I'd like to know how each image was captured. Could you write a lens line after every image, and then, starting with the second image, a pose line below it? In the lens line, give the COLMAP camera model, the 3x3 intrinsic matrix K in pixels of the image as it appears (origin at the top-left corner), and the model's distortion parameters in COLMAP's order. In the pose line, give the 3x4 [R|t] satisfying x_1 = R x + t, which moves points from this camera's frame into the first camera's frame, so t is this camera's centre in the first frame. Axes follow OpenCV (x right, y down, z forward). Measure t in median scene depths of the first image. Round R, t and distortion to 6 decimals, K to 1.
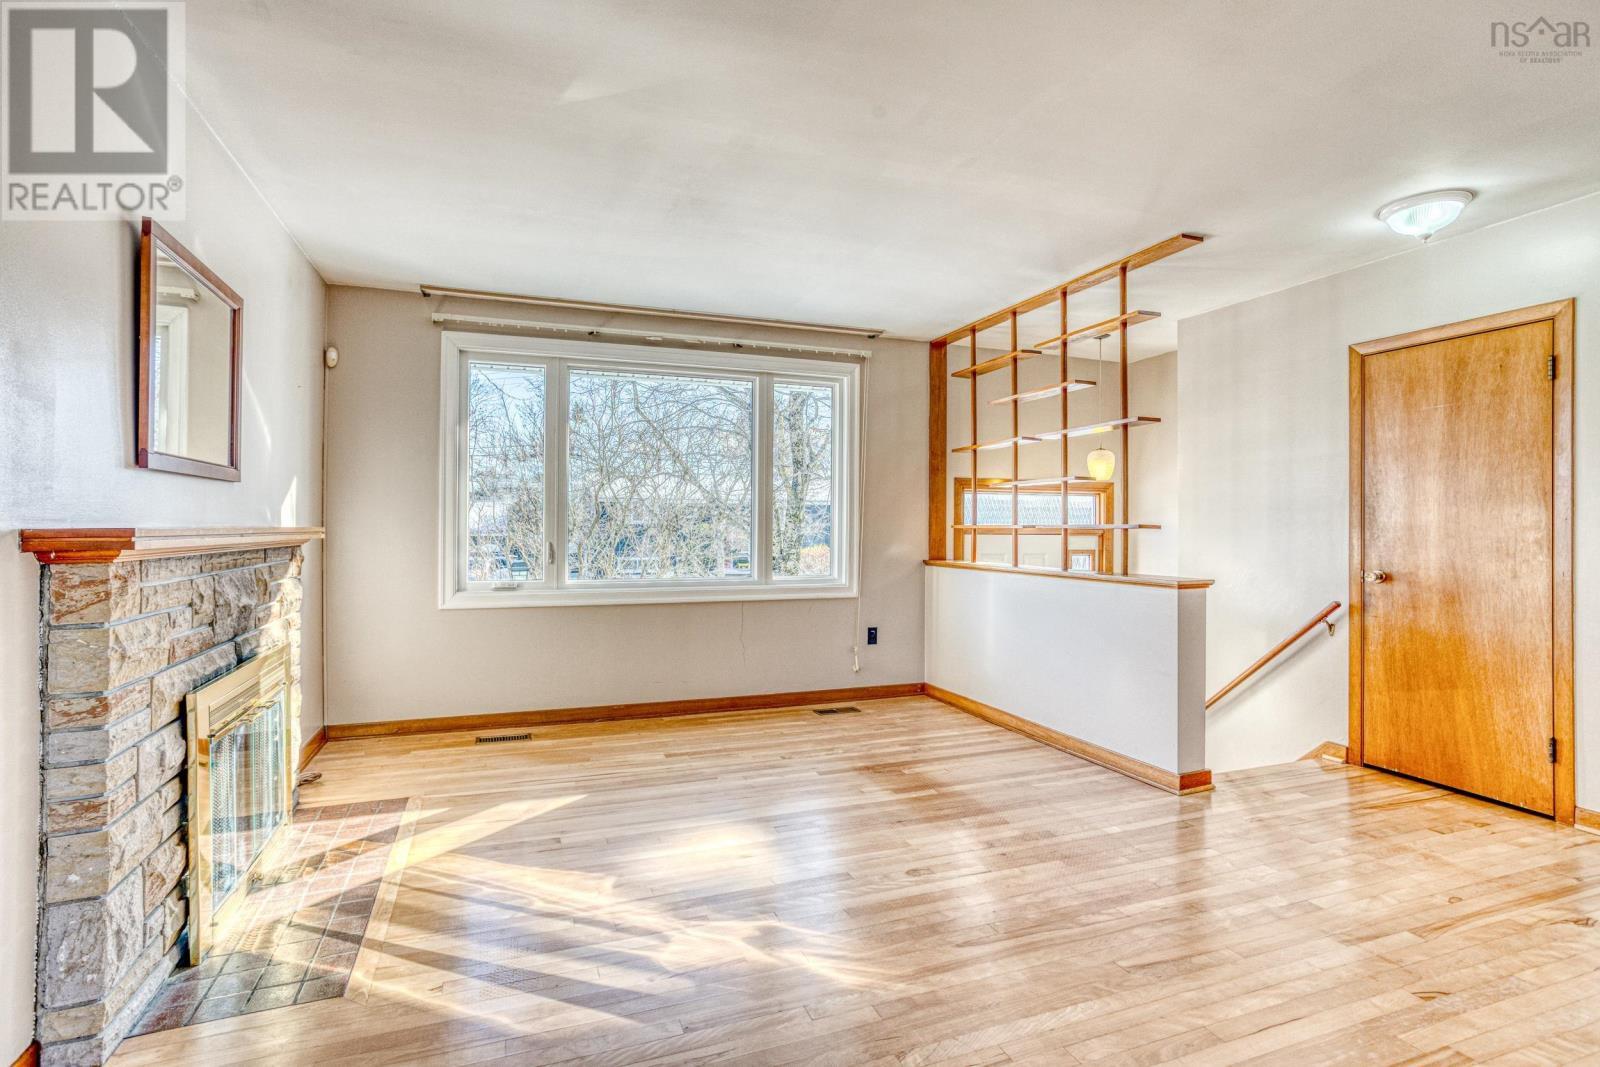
lens RADIAL K [[779.9, 0, 788.3], [0, 779.9, 522.7], [0, 0, 1]] dist [-0.045713, 0.028241]
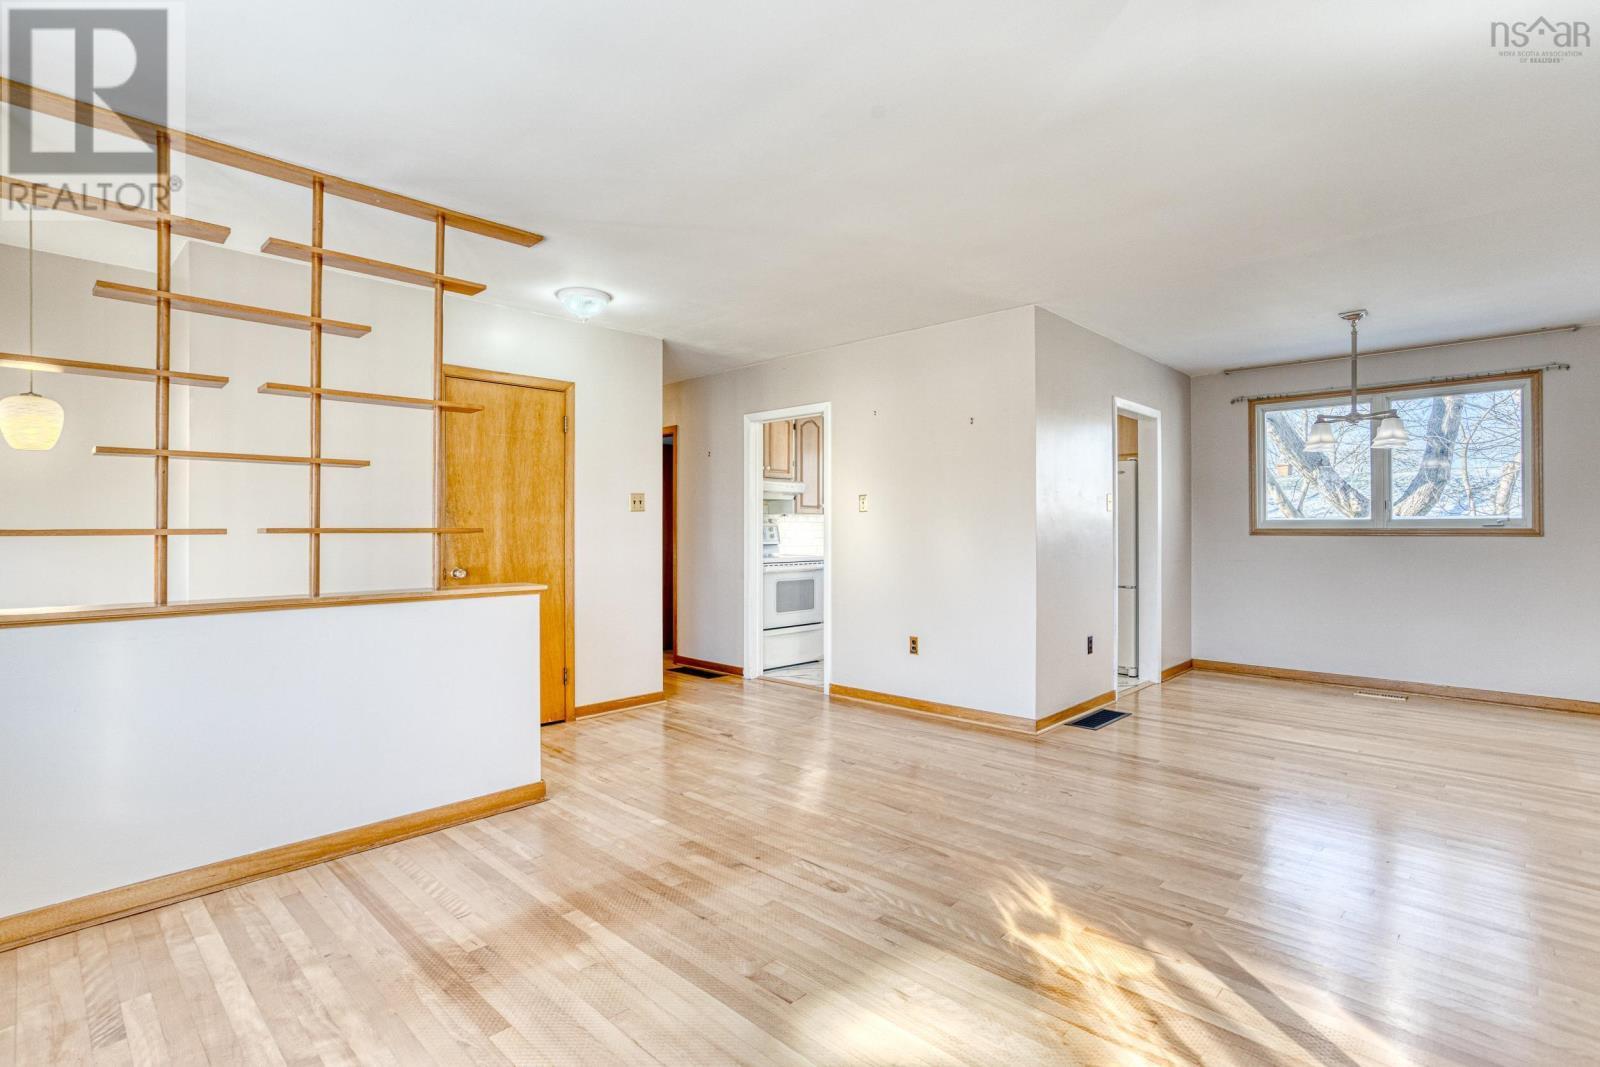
lens RADIAL K [[779.9, 0, 797.8], [0, 779.9, 530.2], [0, 0, 1]] dist [-0.045713, 0.028241]
pose [[-0.437659, -0.006073, 0.899121, -0.492717], [-0.005919, 0.999975, 0.003873, -0.001282], [-0.899122, -0.003627, -0.437684, 1.059686]]
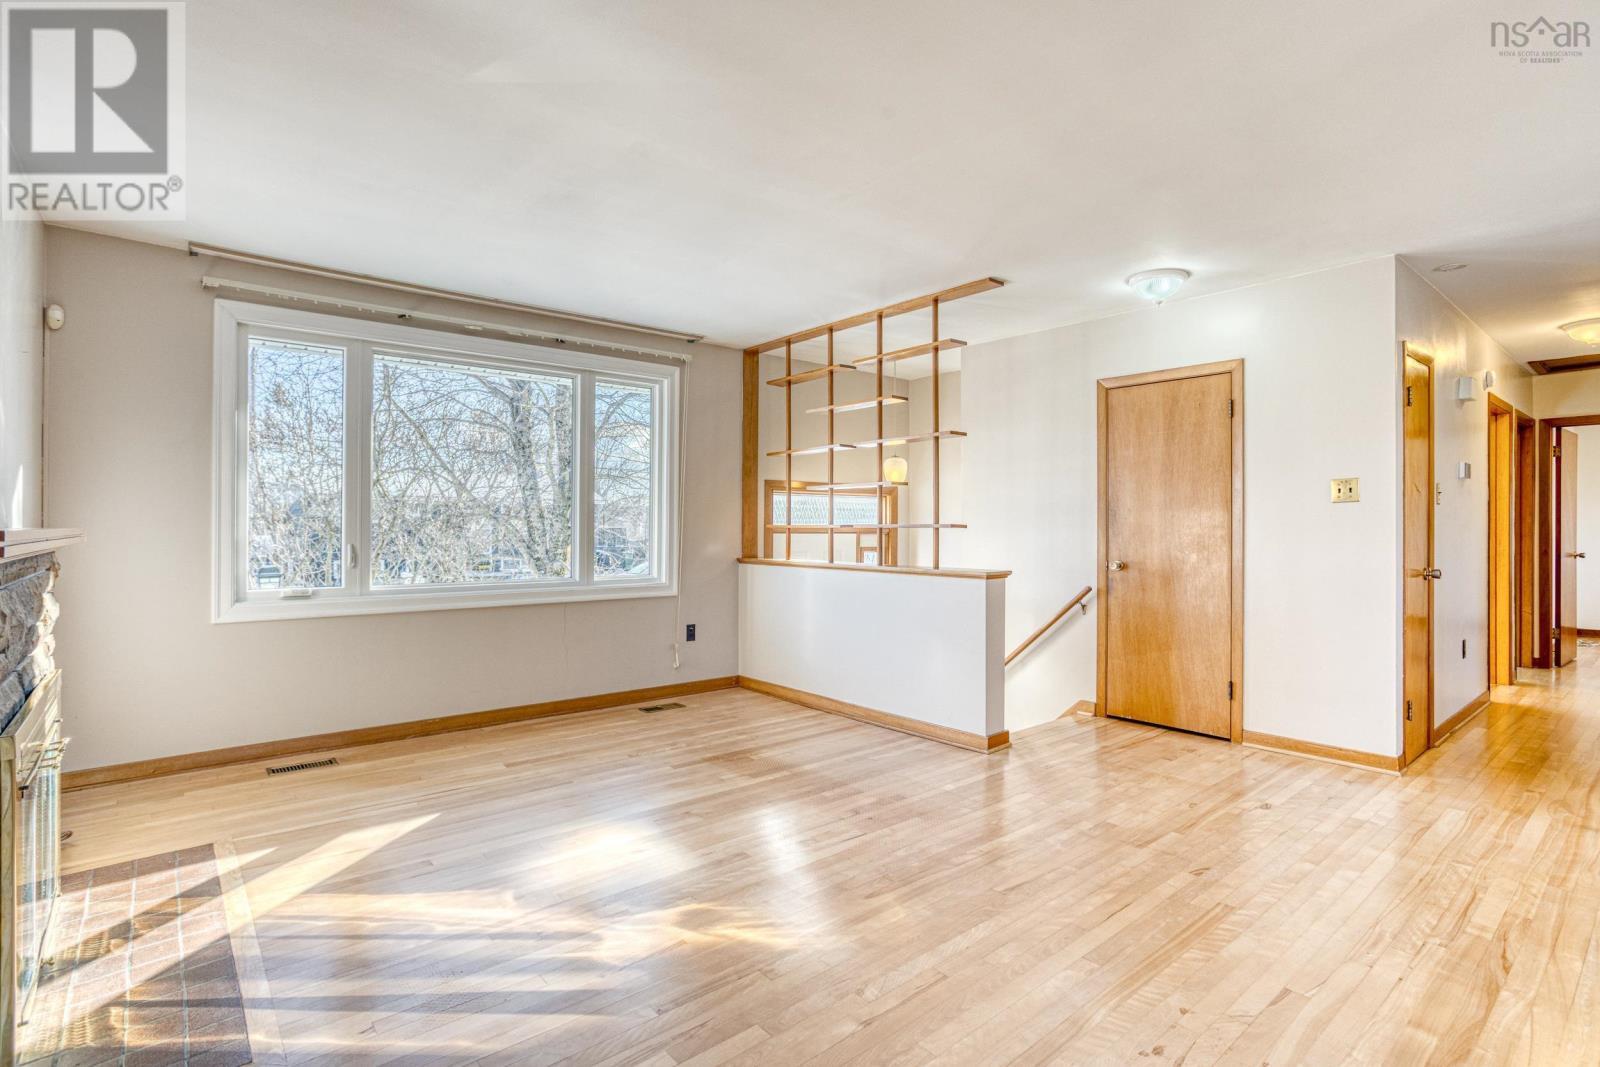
lens RADIAL K [[779.9, 0, 800.3], [0, 779.9, 522.4], [0, 0, 1]] dist [-0.045713, 0.028241]
pose [[0.941698, 0.000029, 0.336460, -0.148866], [-0.000373, 0.999999, 0.000956, -0.001471], [-0.336459, -0.001026, 0.941697, -0.020606]]
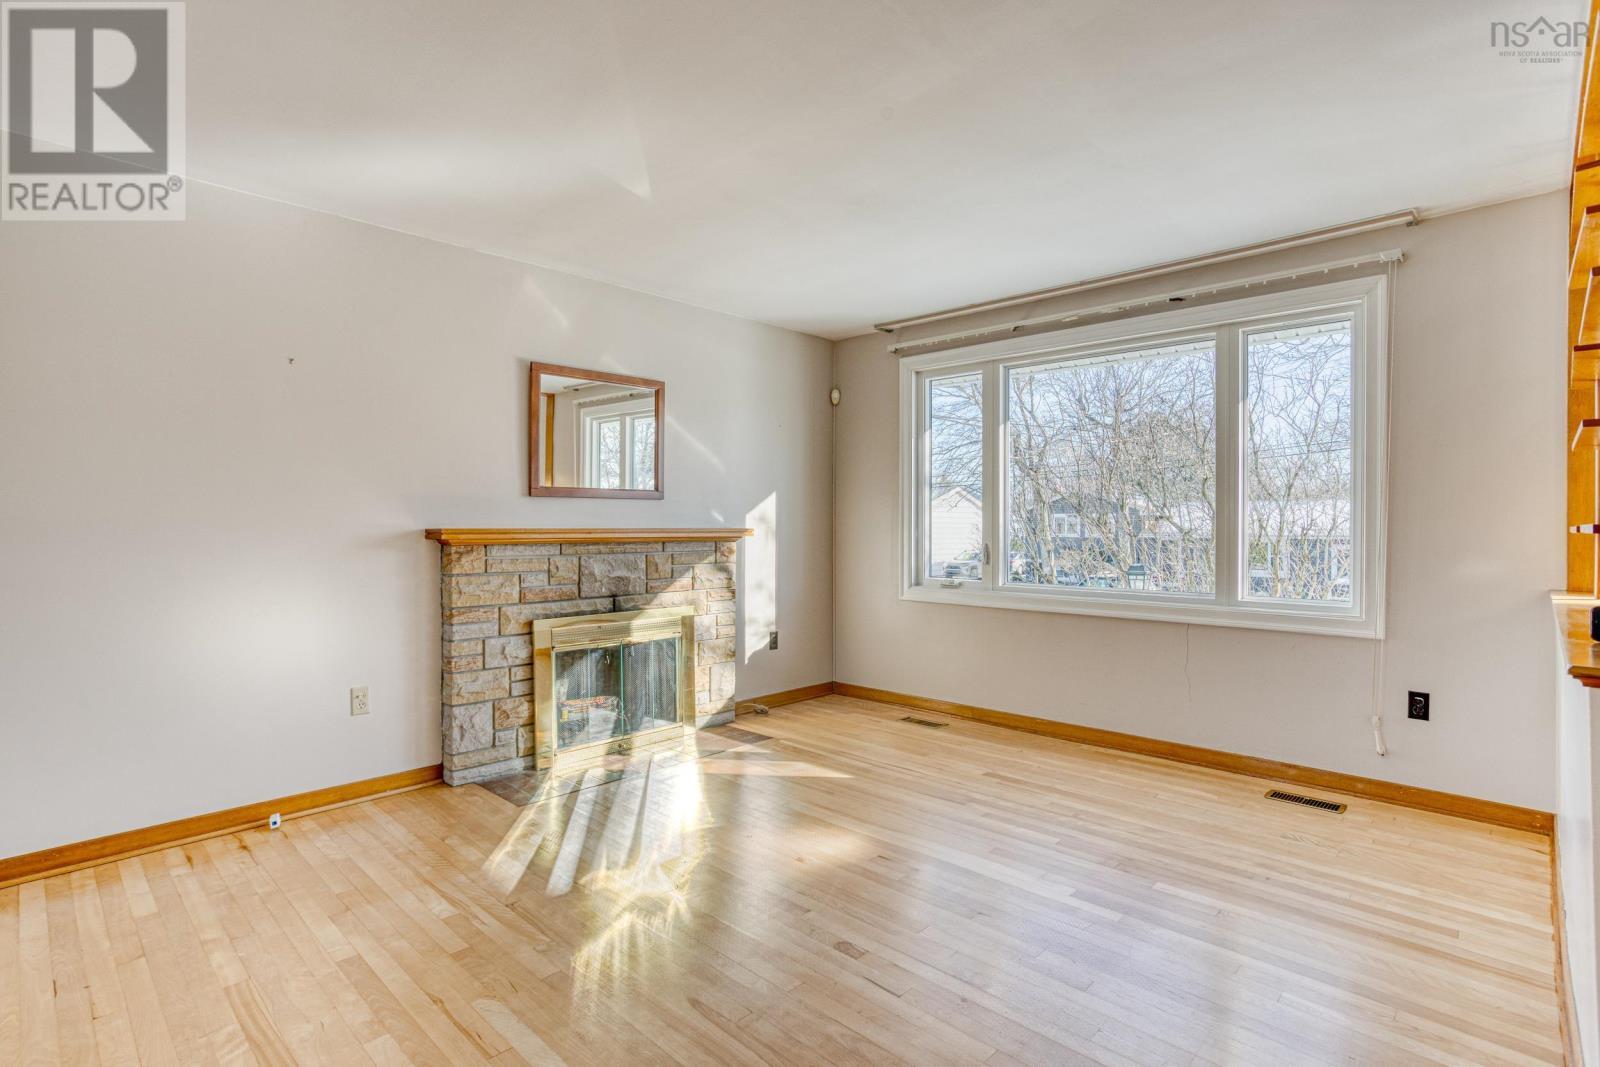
lens RADIAL K [[779.9, 0, 805.1], [0, 779.9, 524.9], [0, 0, 1]] dist [-0.045713, 0.028241]
pose [[0.444143, -0.002382, -0.895953, 0.639606], [0.002981, 0.999995, -0.001181, 0.001473], [0.895951, -0.002146, 0.444148, 0.430038]]
